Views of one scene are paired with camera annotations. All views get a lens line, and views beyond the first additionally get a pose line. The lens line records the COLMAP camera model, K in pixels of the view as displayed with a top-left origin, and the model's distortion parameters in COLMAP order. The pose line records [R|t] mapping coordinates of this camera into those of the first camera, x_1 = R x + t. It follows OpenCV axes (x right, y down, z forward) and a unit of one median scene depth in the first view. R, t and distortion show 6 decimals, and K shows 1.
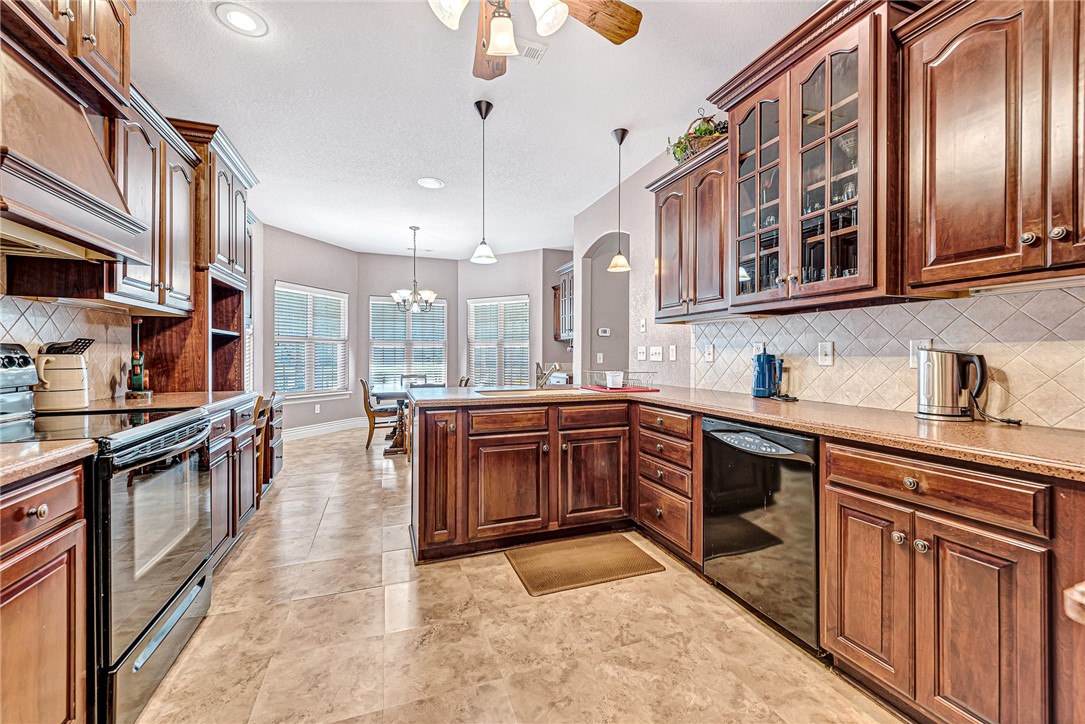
lens RADIAL K [[436.8, 0, 544.4], [0, 436.8, 356.8], [0, 0, 1]] dist [0.002273, -0.000228]
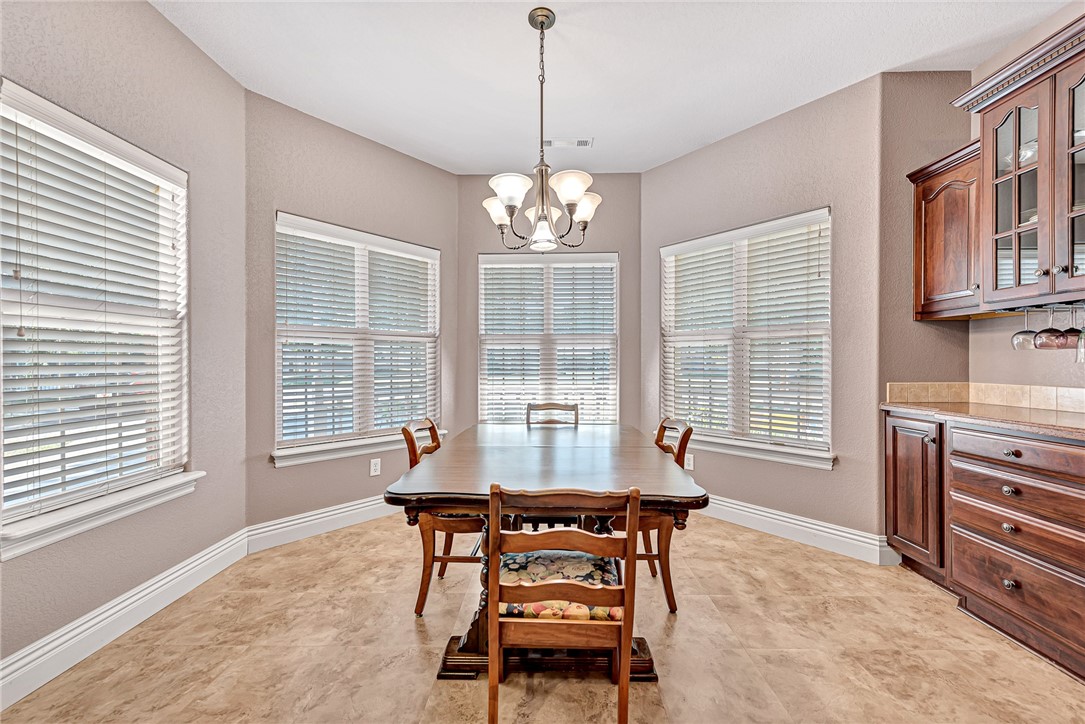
lens RADIAL K [[433.8, 0, 544.1], [0, 433.8, 364.2], [0, 0, 1]] dist [0.011695, -0.004143]
pose [[0.933411, -0.003090, -0.358796, -0.370035], [0.003043, 0.999995, -0.000698, -0.005444], [0.358796, -0.000441, 0.933416, 1.488345]]
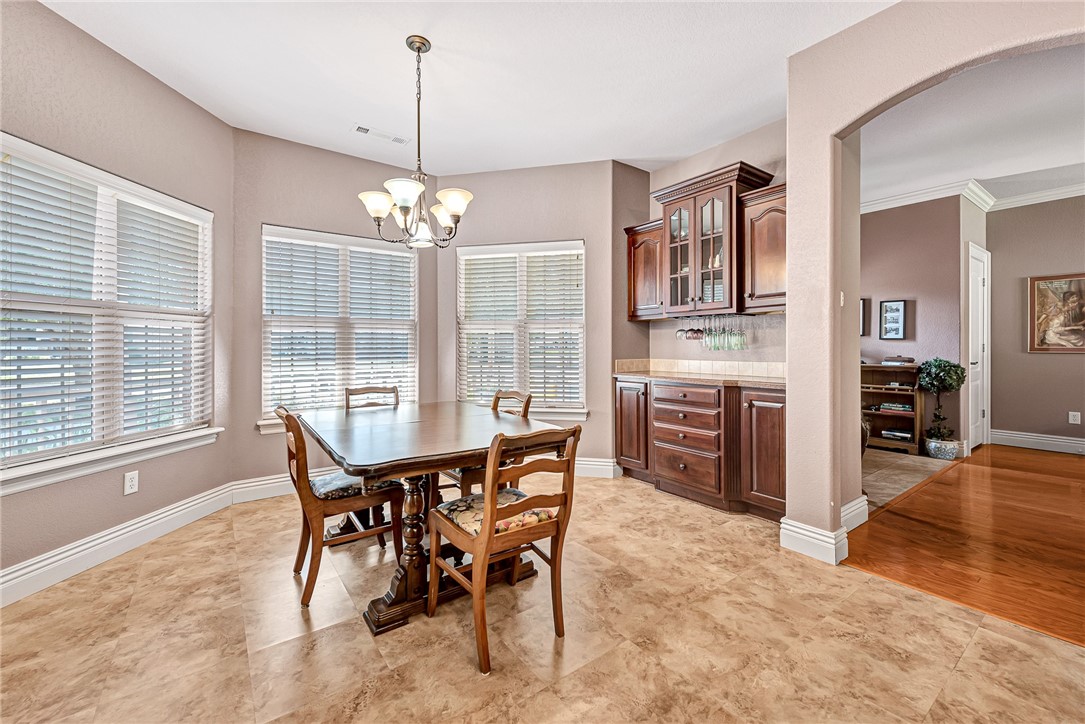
lens RADIAL K [[441.8, 0, 542.7], [0, 441.8, 346.0], [0, 0, 1]] dist [0.011869, -0.000322]
pose [[0.959504, -0.003826, 0.281670, -0.688333], [0.005331, 0.999975, -0.004576, -0.005001], [-0.281645, 0.005893, 0.959501, 1.266570]]
